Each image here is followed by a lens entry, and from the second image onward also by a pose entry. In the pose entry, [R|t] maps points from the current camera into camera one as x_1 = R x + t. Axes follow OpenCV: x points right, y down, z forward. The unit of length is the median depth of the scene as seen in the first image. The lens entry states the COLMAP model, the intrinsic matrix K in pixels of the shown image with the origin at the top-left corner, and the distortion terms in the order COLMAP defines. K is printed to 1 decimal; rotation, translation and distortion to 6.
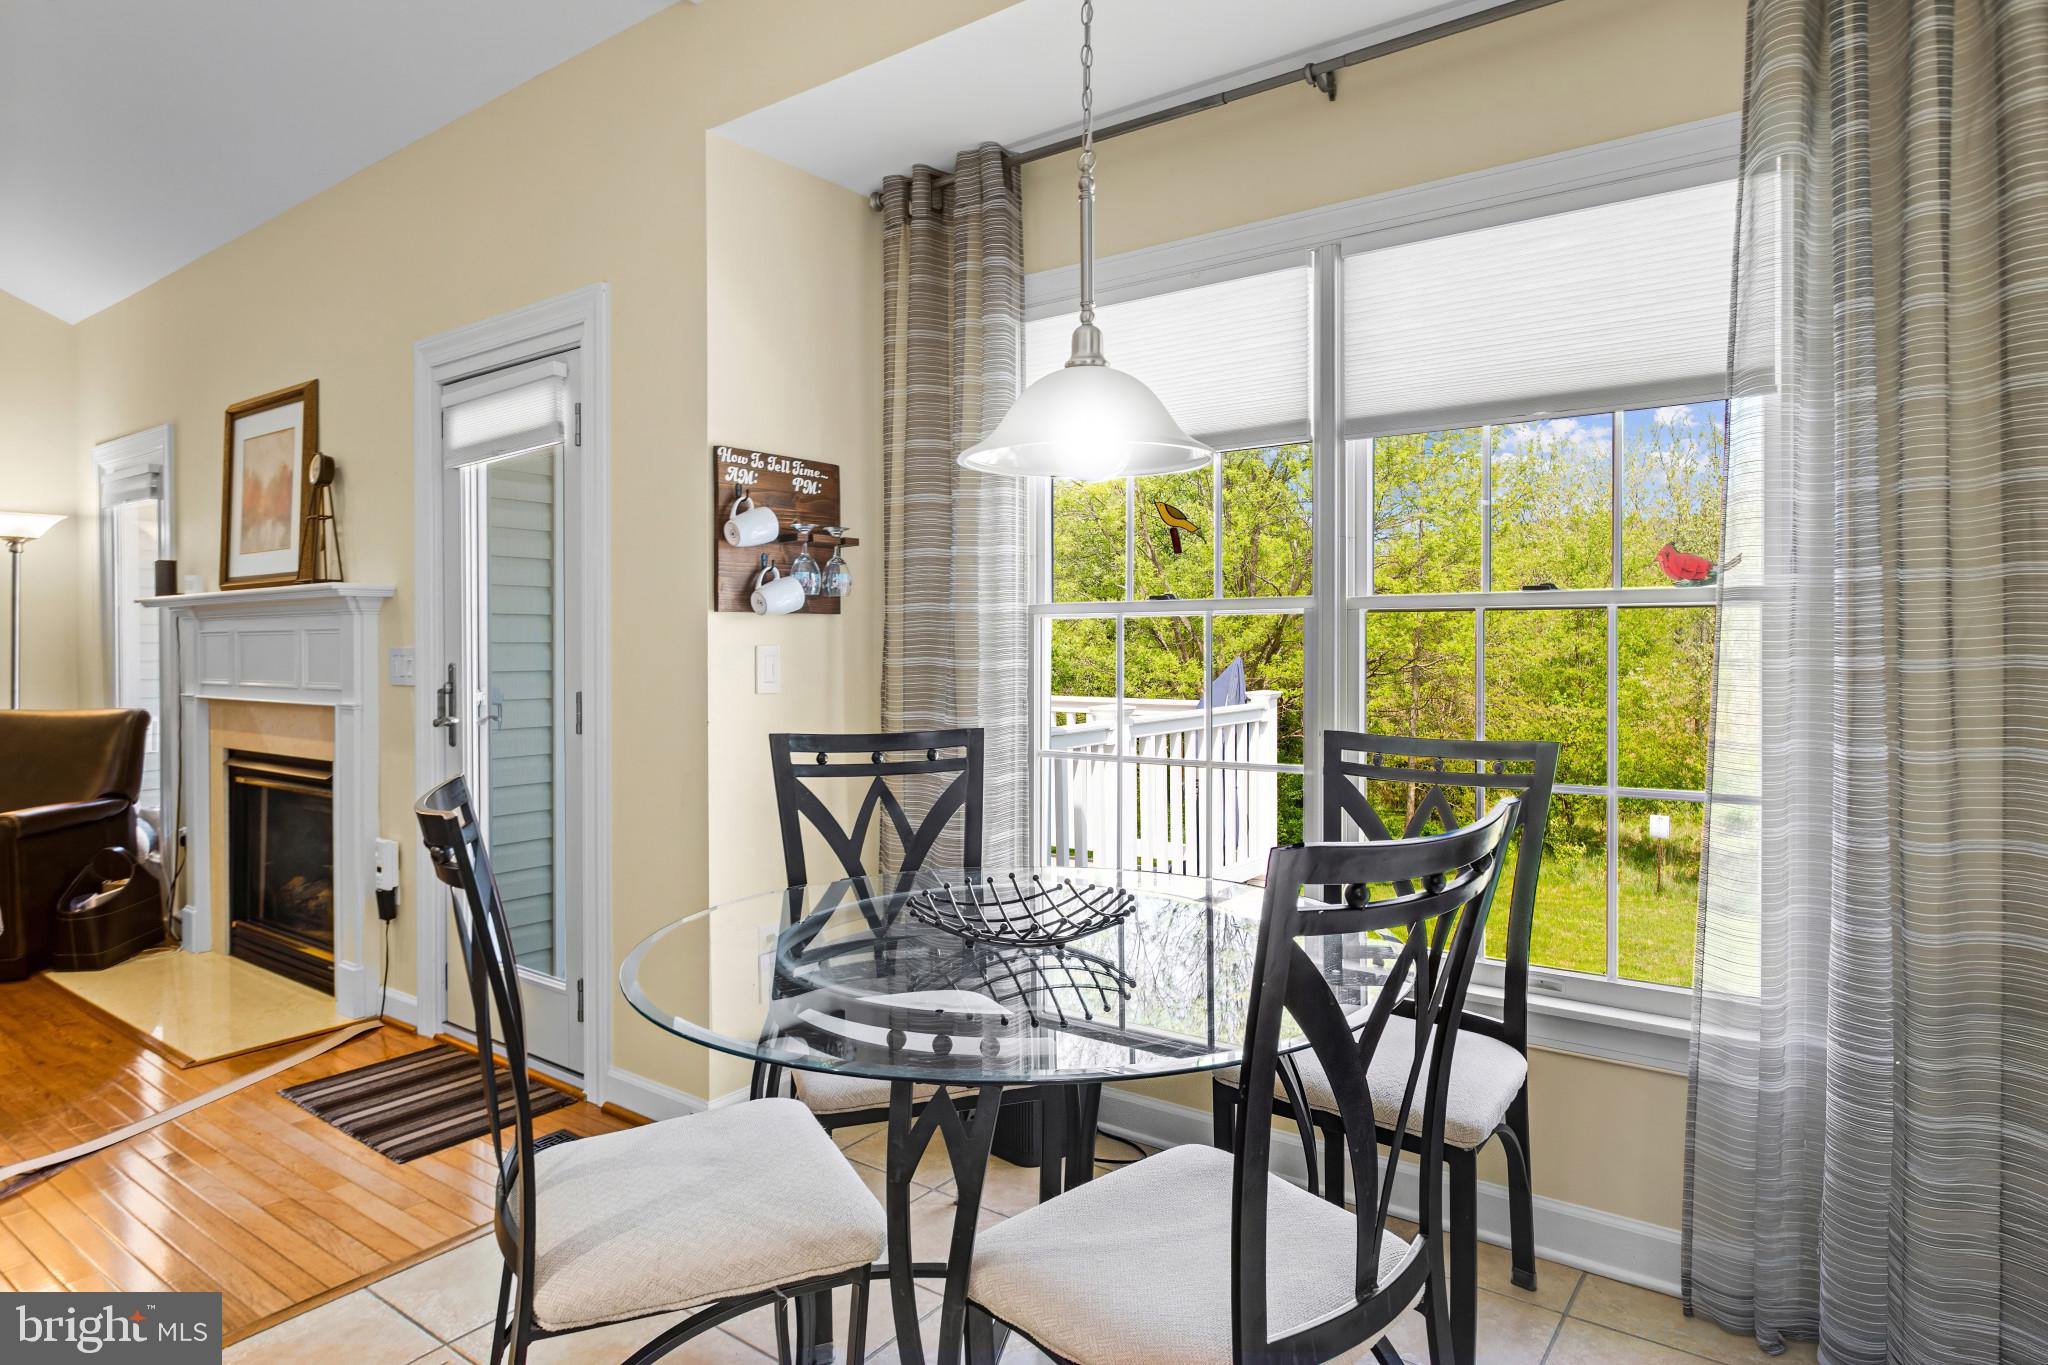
lens RADIAL K [[1125.4, 0, 1022.8], [0, 1125.4, 651.1], [0, 0, 1]] dist [-0.000356, 0.000139]
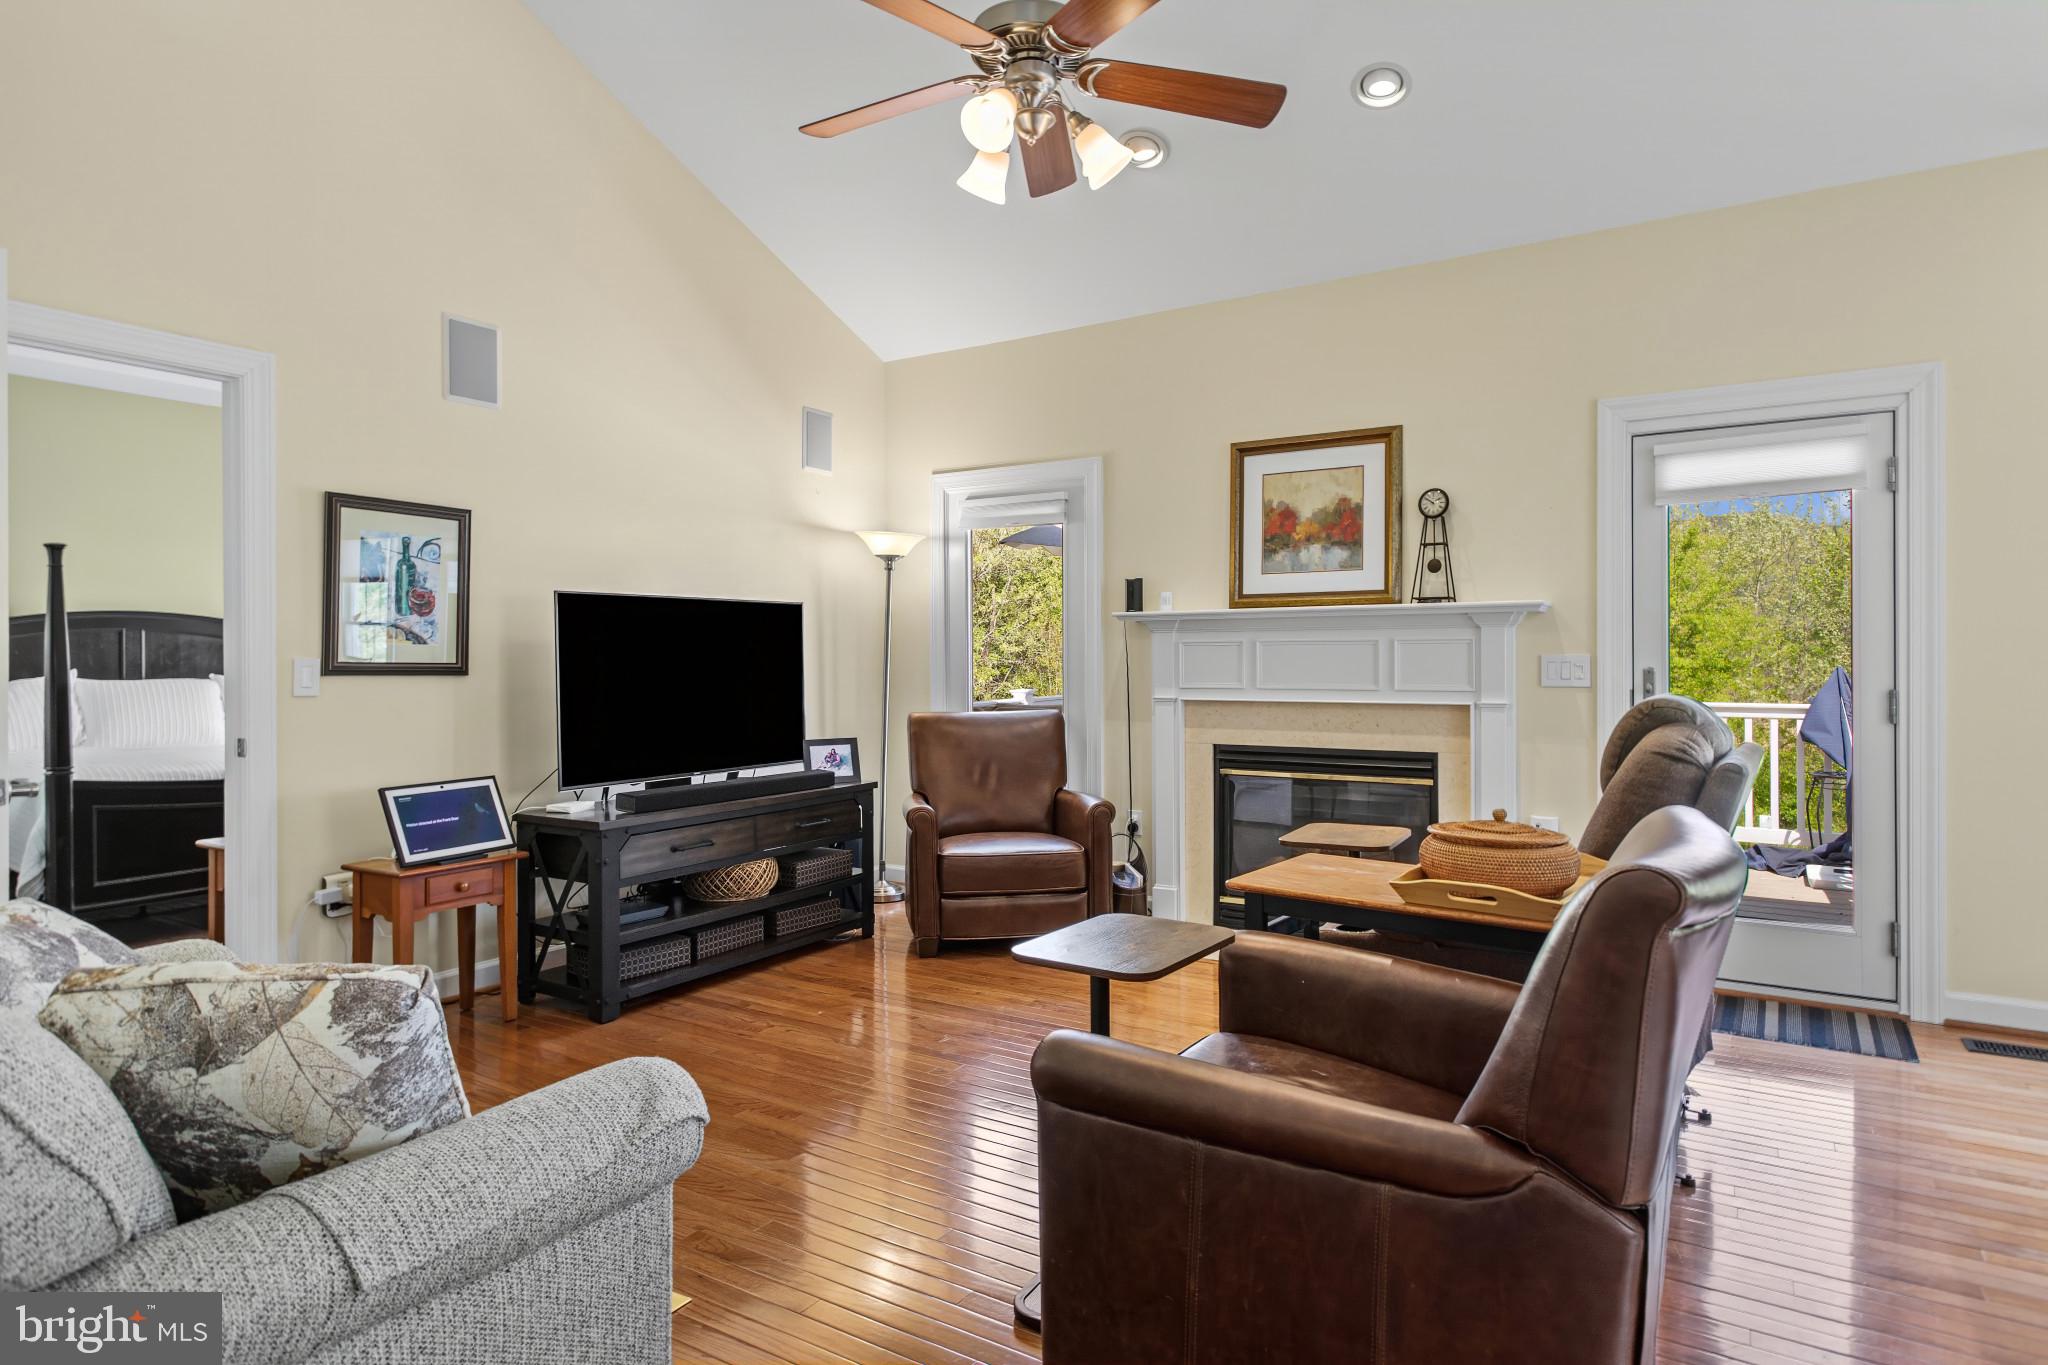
lens RADIAL K [[1112.1, 0, 1012.2], [0, 1112.1, 663.1], [0, 0, 1]] dist [-0.001471, -0.000182]
pose [[0.997369, -0.001638, 0.072471, -1.305753], [0.001504, 0.999997, 0.001905, 0.002048], [-0.072473, -0.001791, 0.997369, -0.133222]]
